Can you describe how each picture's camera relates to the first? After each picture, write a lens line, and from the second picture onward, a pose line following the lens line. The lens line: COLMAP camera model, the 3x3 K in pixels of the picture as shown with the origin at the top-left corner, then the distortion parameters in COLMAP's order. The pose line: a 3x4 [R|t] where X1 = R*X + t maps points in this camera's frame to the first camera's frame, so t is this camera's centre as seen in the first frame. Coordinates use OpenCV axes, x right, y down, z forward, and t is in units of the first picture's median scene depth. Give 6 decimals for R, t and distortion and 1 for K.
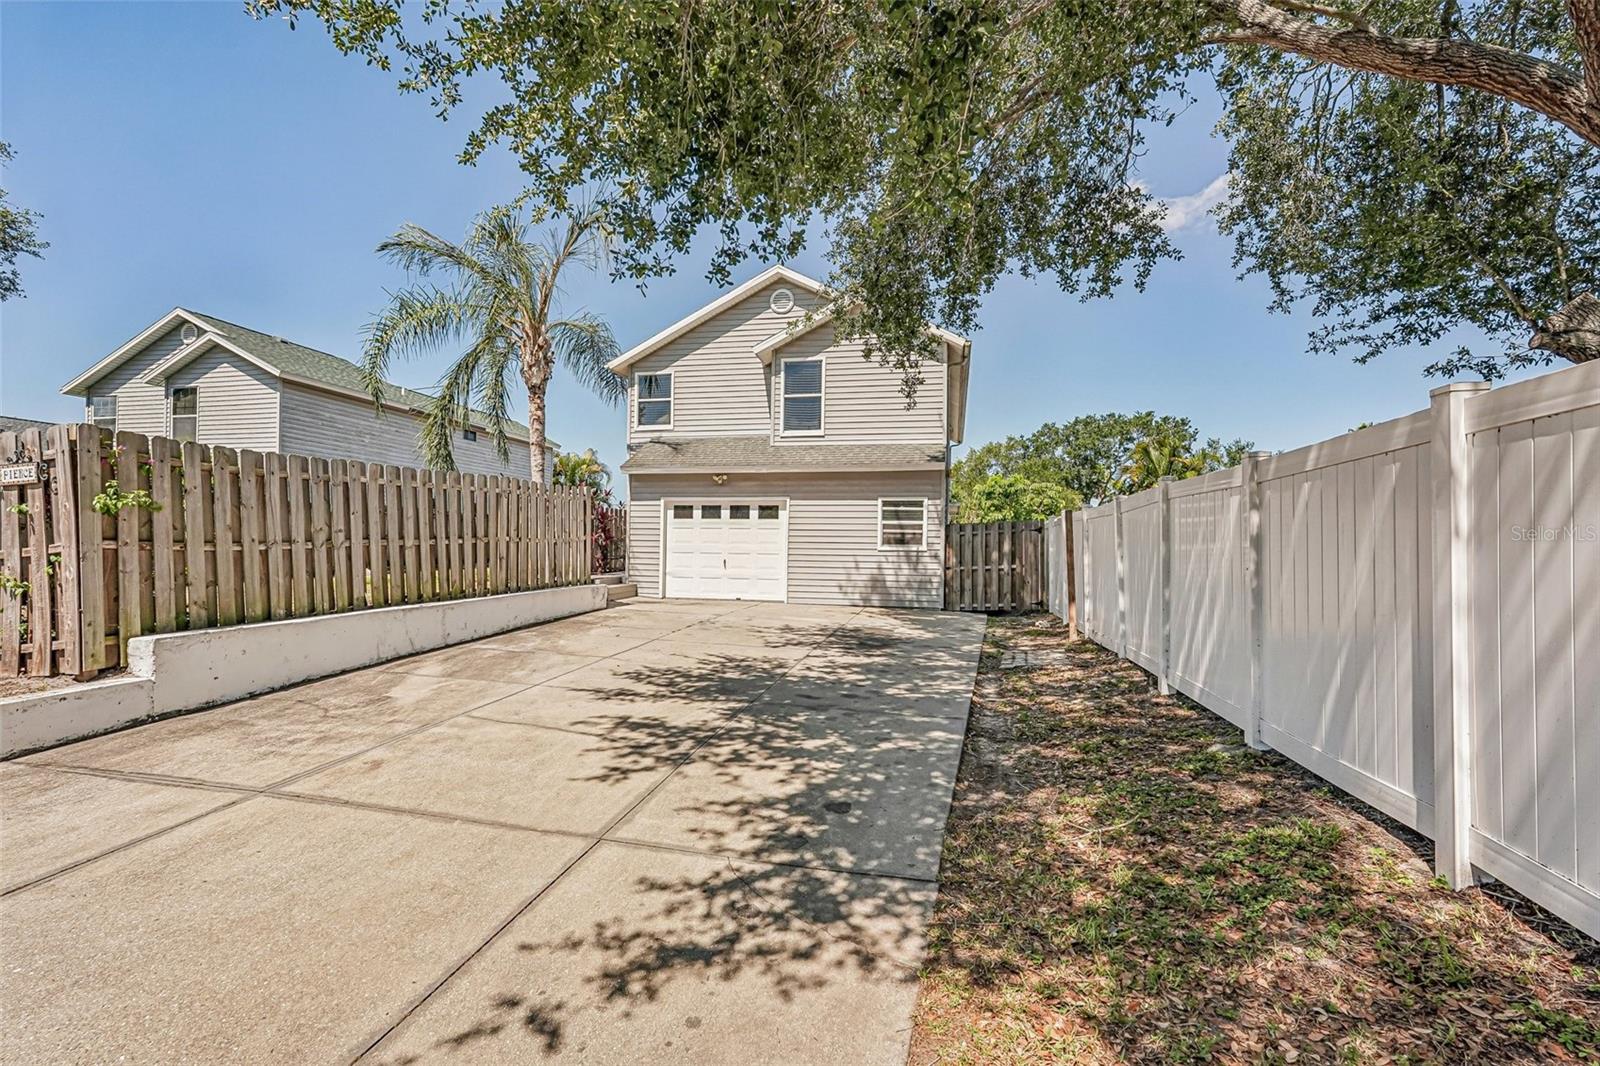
lens RADIAL K [[712.1, 0, 800.5], [0, 712.1, 536.8], [0, 0, 1]] dist [-0.008353, 0.005188]
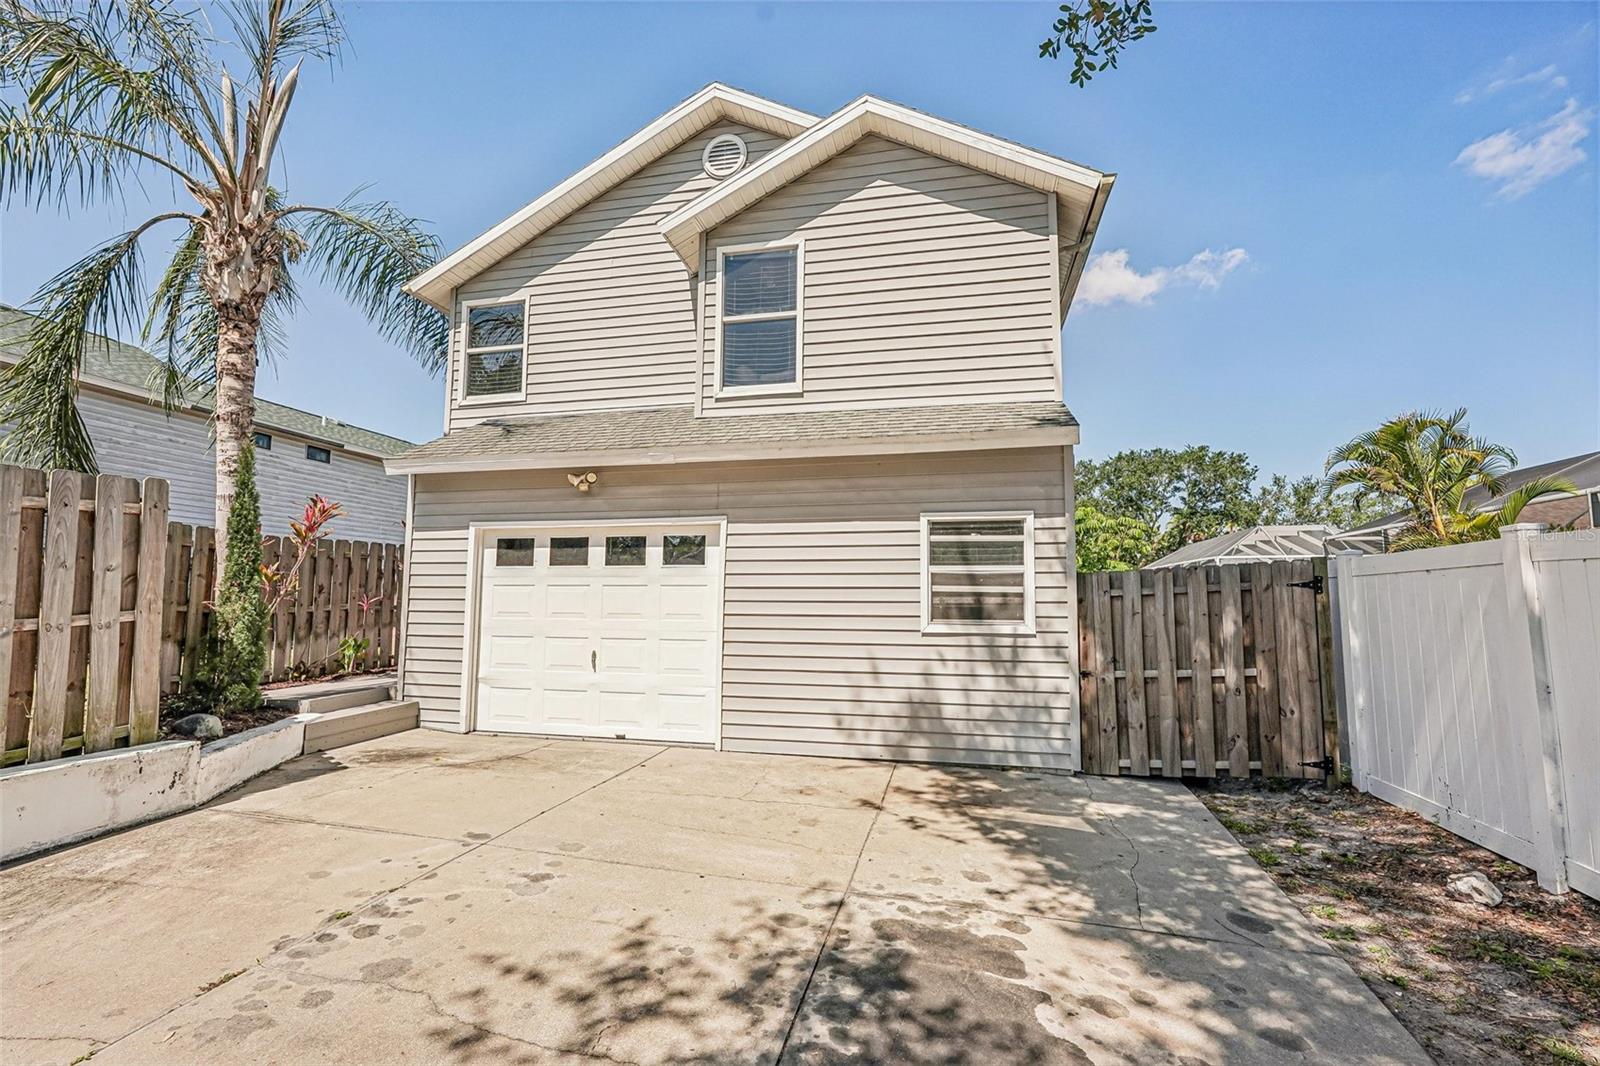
lens RADIAL K [[712.1, 0, 794.5], [0, 712.1, 535.2], [0, 0, 1]] dist [-0.008353, 0.005188]
pose [[0.999752, -0.008028, -0.020775, 0.039071], [0.006380, 0.996916, -0.078218, -0.007619], [0.021339, 0.078066, 0.996720, 0.546142]]
